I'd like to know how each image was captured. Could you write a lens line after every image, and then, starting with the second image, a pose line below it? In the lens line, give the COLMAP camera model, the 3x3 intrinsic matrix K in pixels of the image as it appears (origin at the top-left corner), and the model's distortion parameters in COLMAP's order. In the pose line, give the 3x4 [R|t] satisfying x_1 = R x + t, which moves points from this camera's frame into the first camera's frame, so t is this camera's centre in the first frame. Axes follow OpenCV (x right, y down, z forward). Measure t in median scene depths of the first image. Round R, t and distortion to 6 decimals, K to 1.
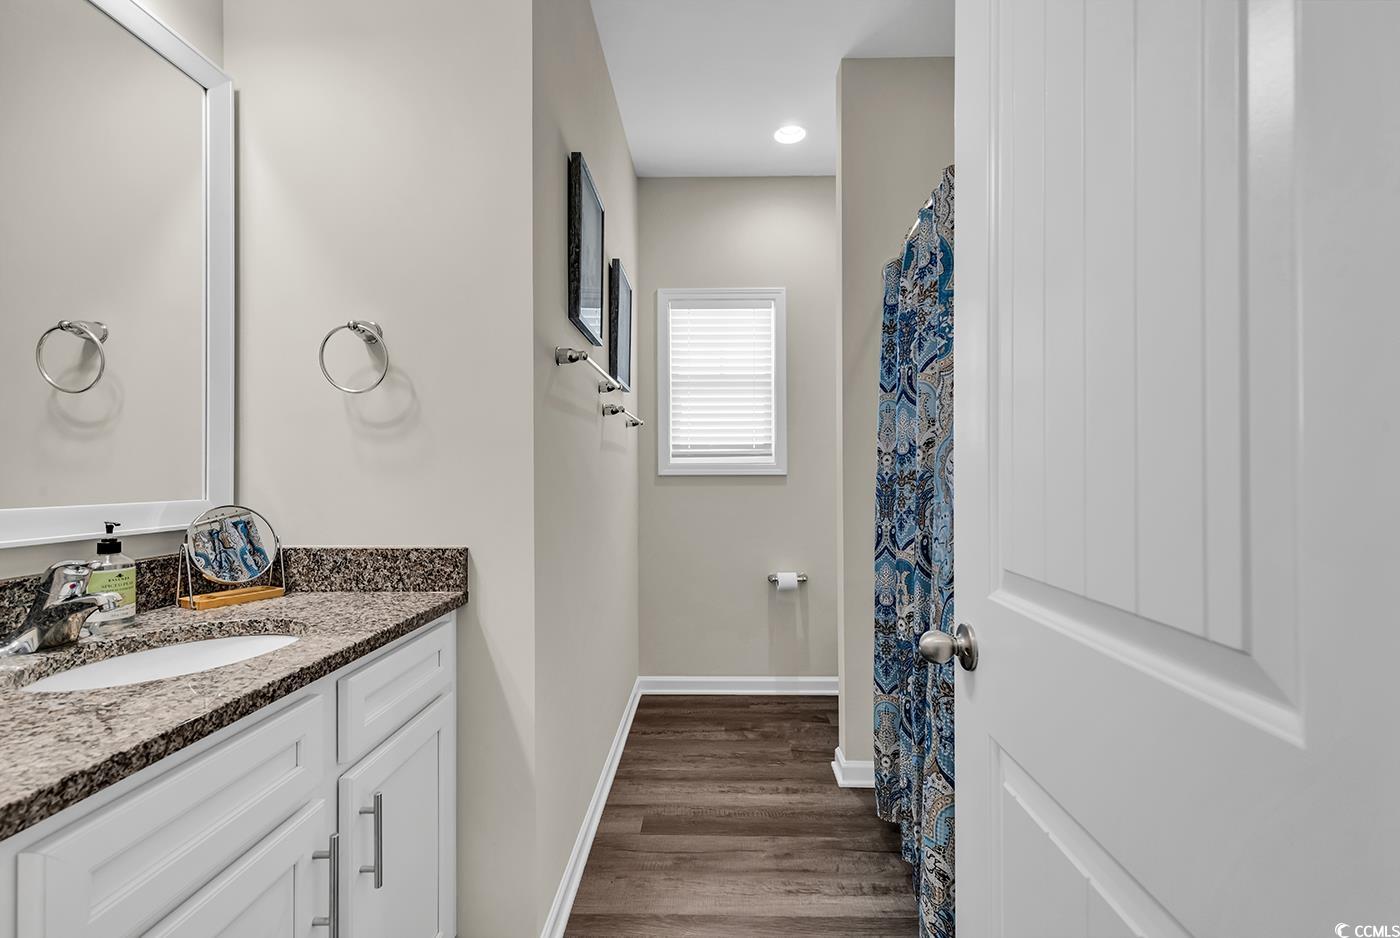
lens RADIAL K [[629.1, 0, 706.7], [0, 629.1, 469.6], [0, 0, 1]] dist [-0.002816, -0.000229]
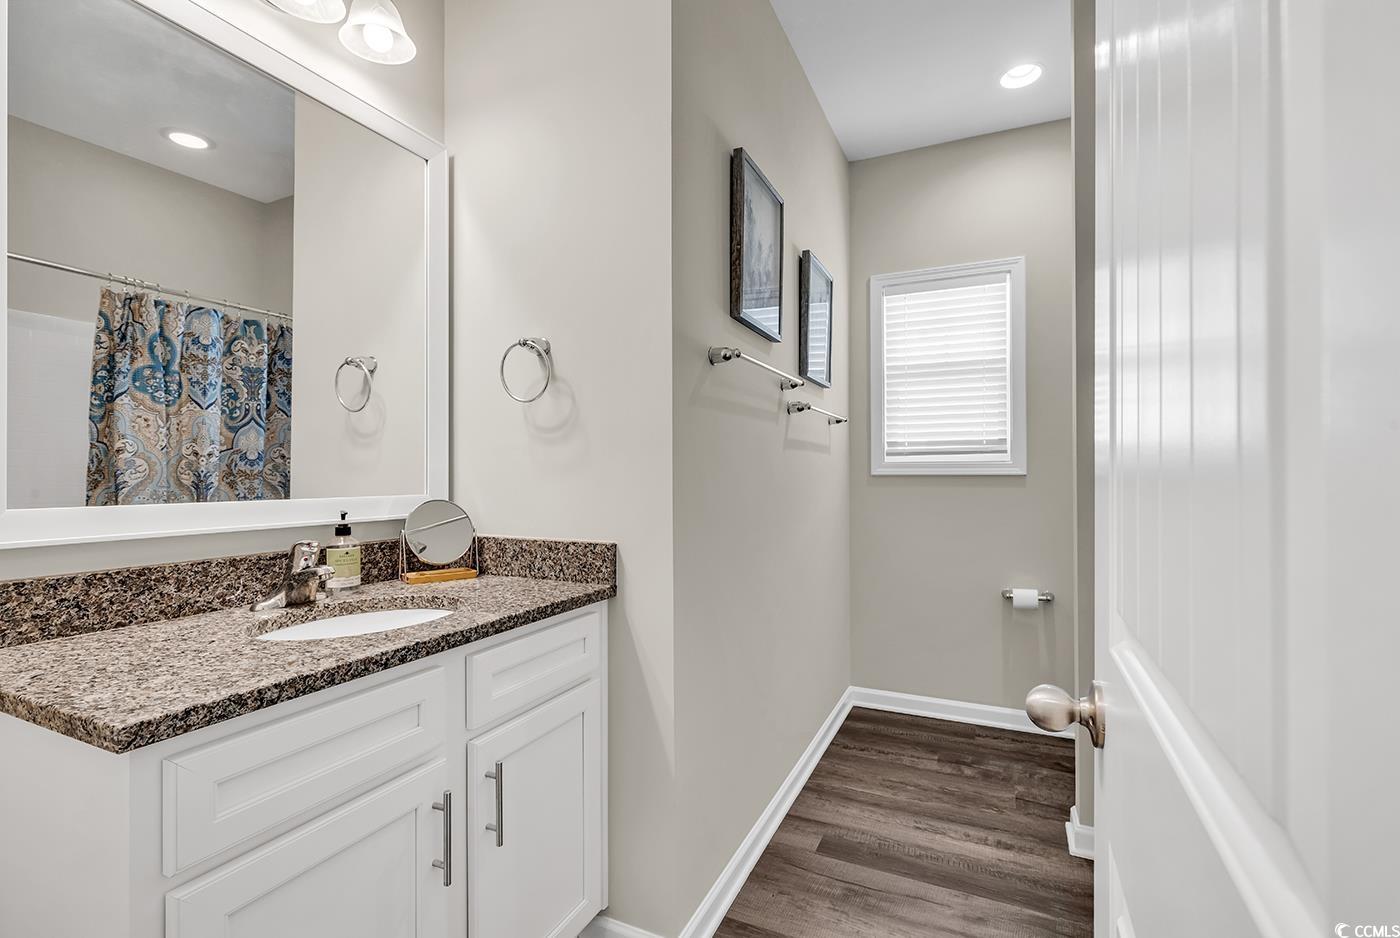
lens RADIAL K [[629.1, 0, 701.6], [0, 629.1, 471.4], [0, 0, 1]] dist [-0.002816, -0.000229]
pose [[0.911888, -0.000166, -0.410439, 0.175626], [0.001992, 0.999990, 0.004020, -0.001349], [0.410434, -0.004483, 0.911879, 0.090405]]
